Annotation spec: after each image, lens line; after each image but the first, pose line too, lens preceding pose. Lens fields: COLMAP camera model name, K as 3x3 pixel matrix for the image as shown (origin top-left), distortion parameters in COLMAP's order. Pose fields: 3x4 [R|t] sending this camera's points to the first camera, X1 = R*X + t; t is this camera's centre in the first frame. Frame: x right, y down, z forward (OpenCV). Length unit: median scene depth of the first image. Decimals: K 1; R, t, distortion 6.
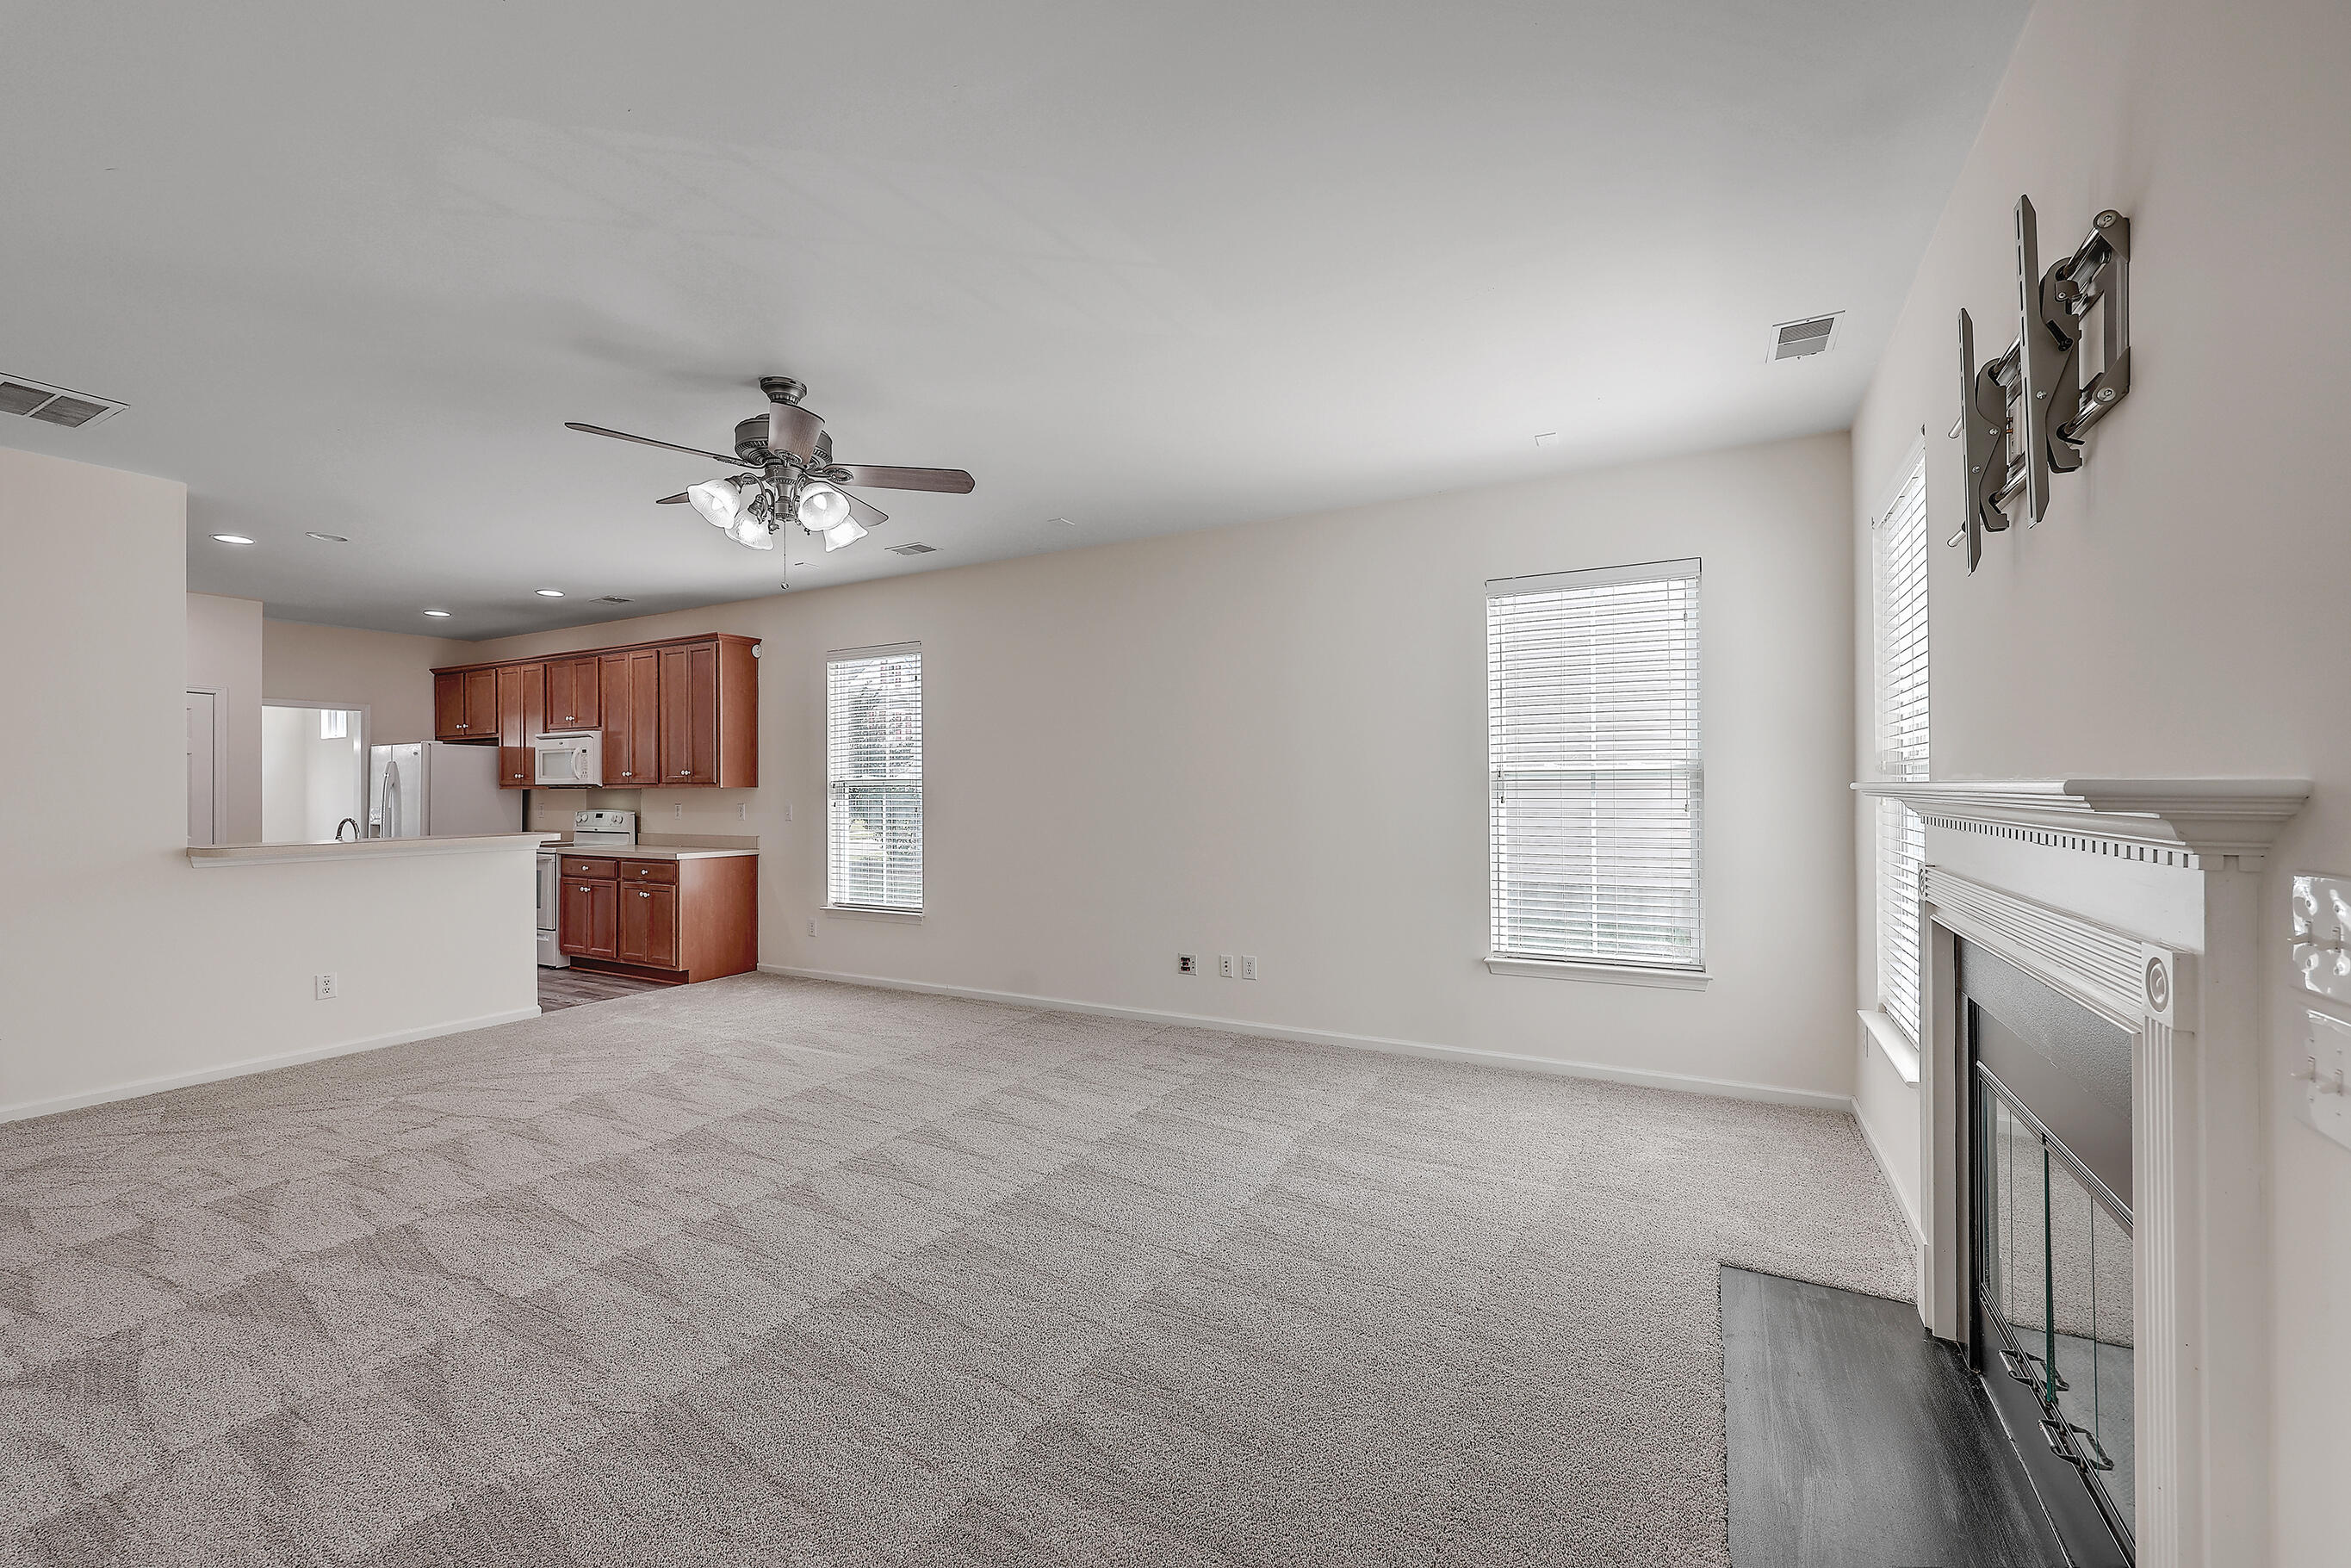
lens RADIAL K [[951.7, 0, 1193.2], [0, 951.7, 771.6], [0, 0, 1]] dist [0.001944, -0.000048]
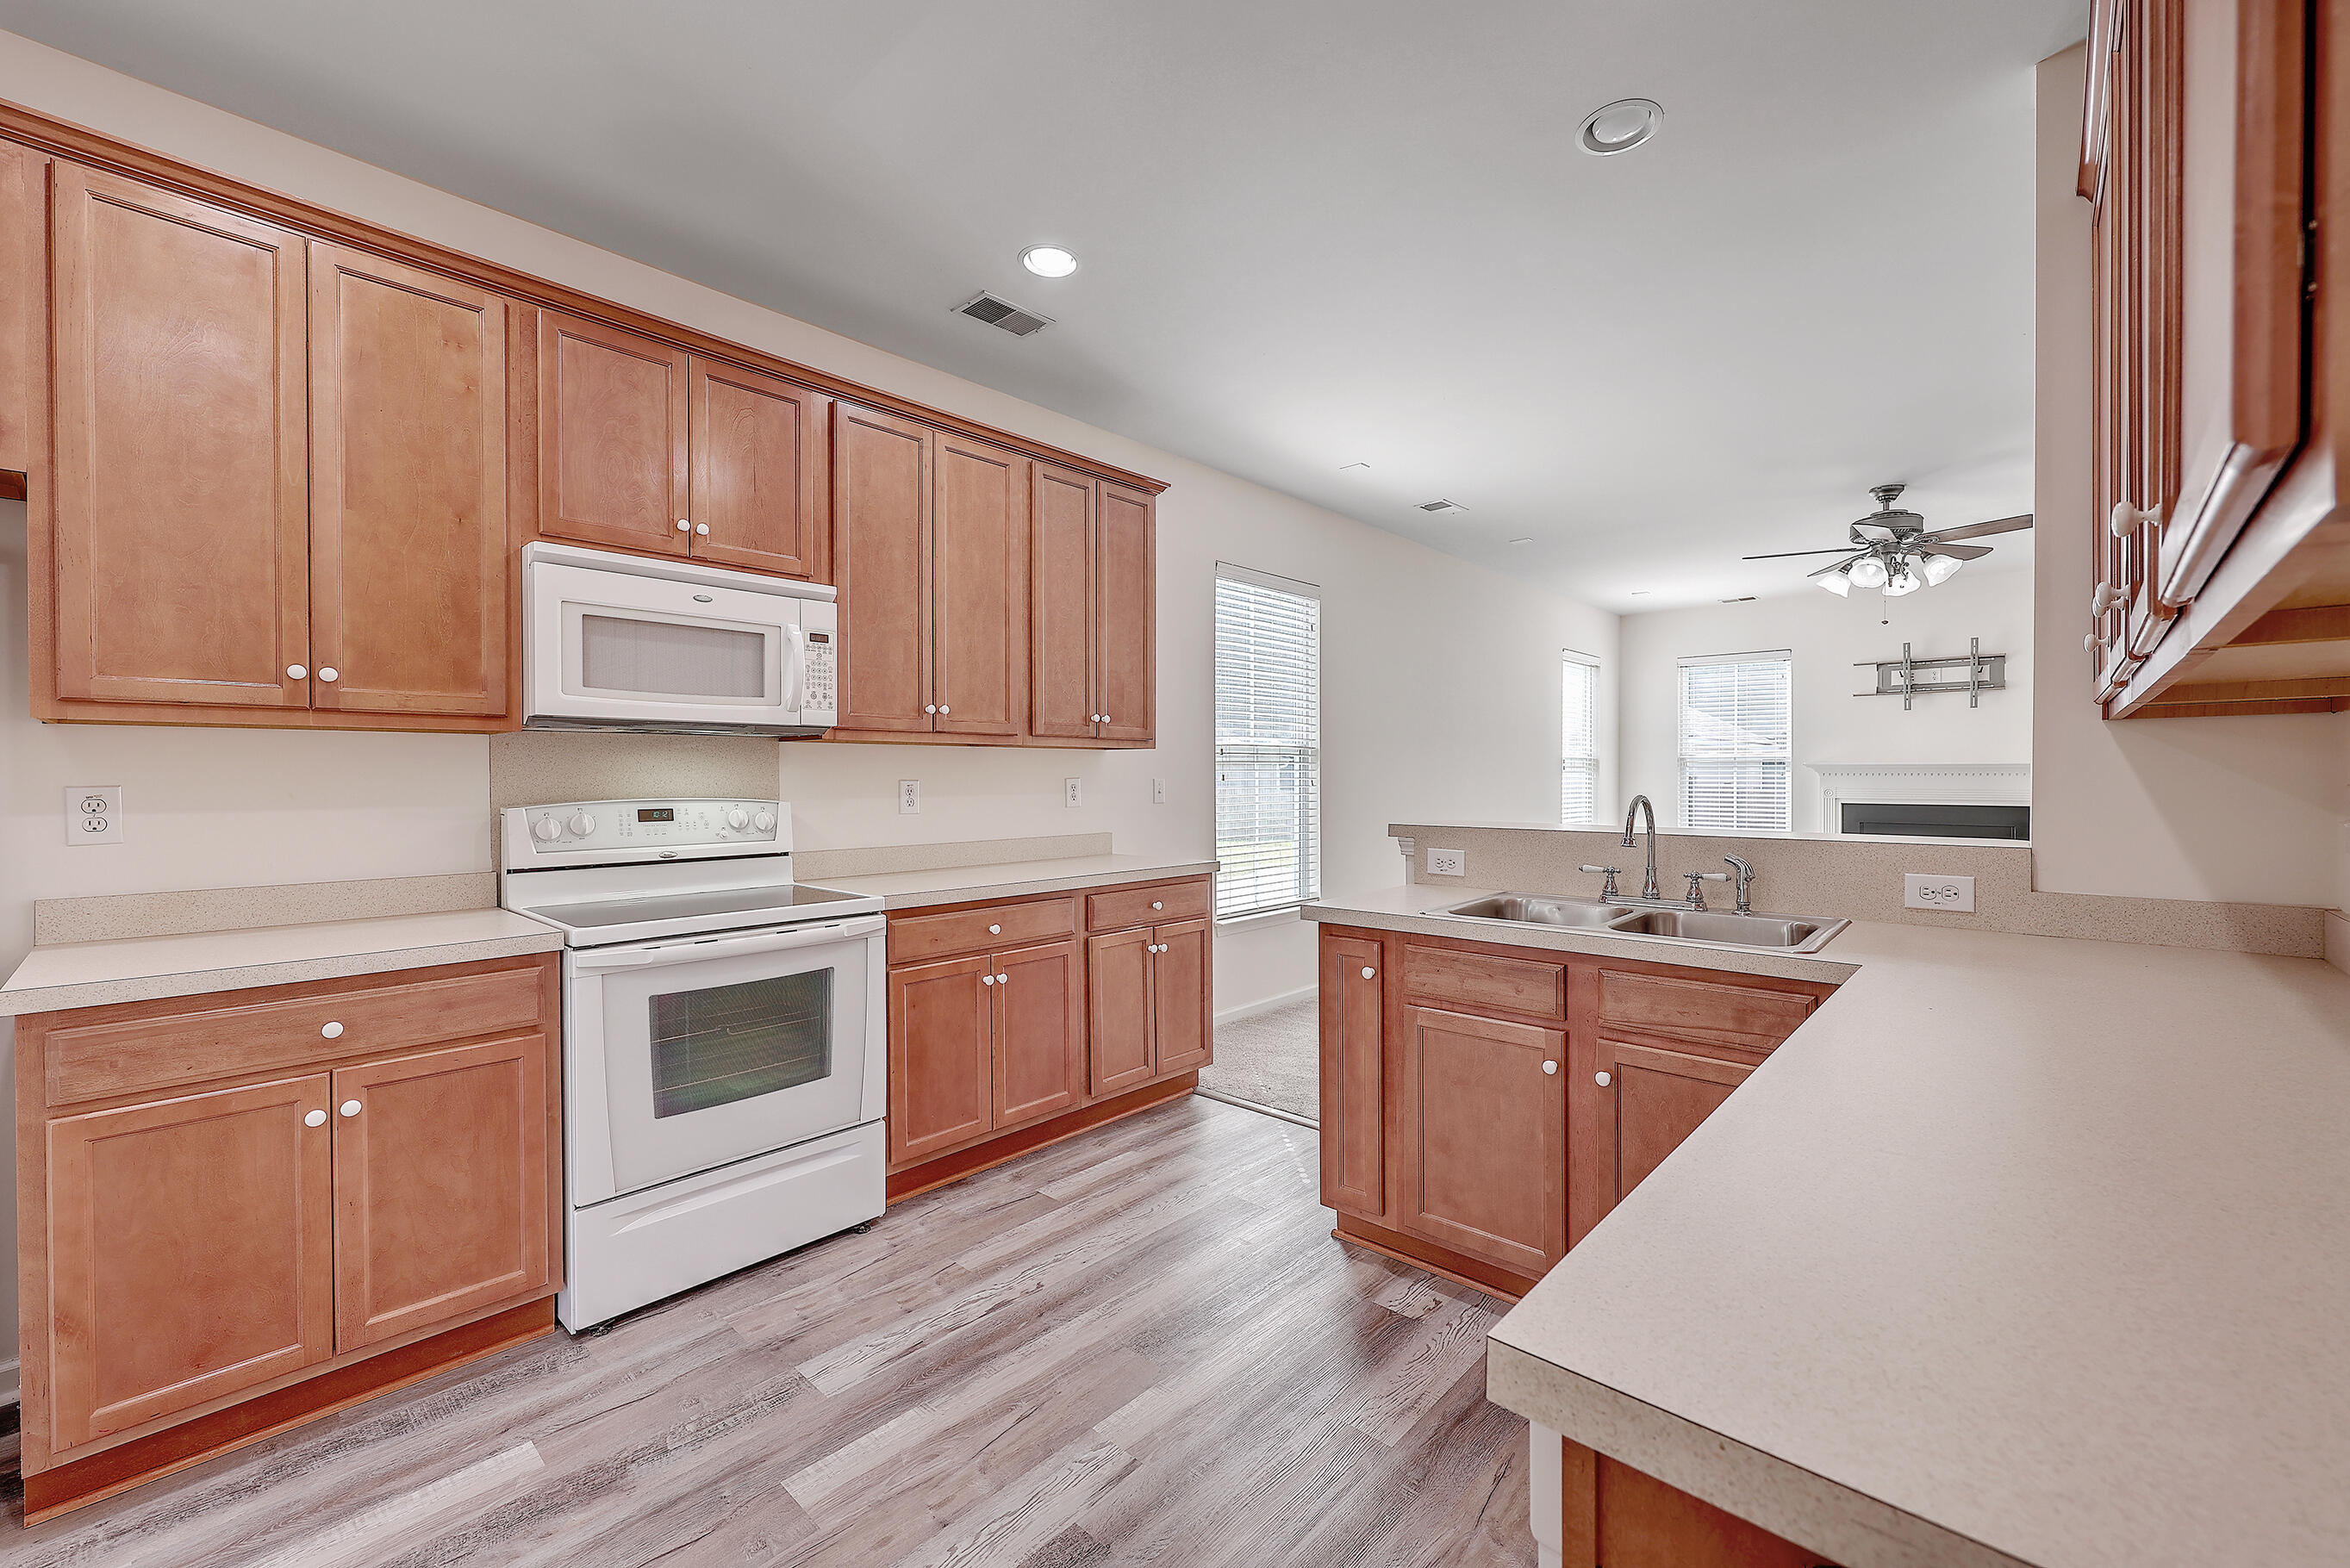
lens RADIAL K [[951.2, 0, 1207.1], [0, 951.2, 767.2], [0, 0, 1]] dist [0.001944, -0.000048]
pose [[0.218029, 0.011770, 0.975871, -1.018716], [-0.013348, 0.999870, -0.009077, 0.031624], [-0.975851, -0.011047, 0.218158, 0.811252]]
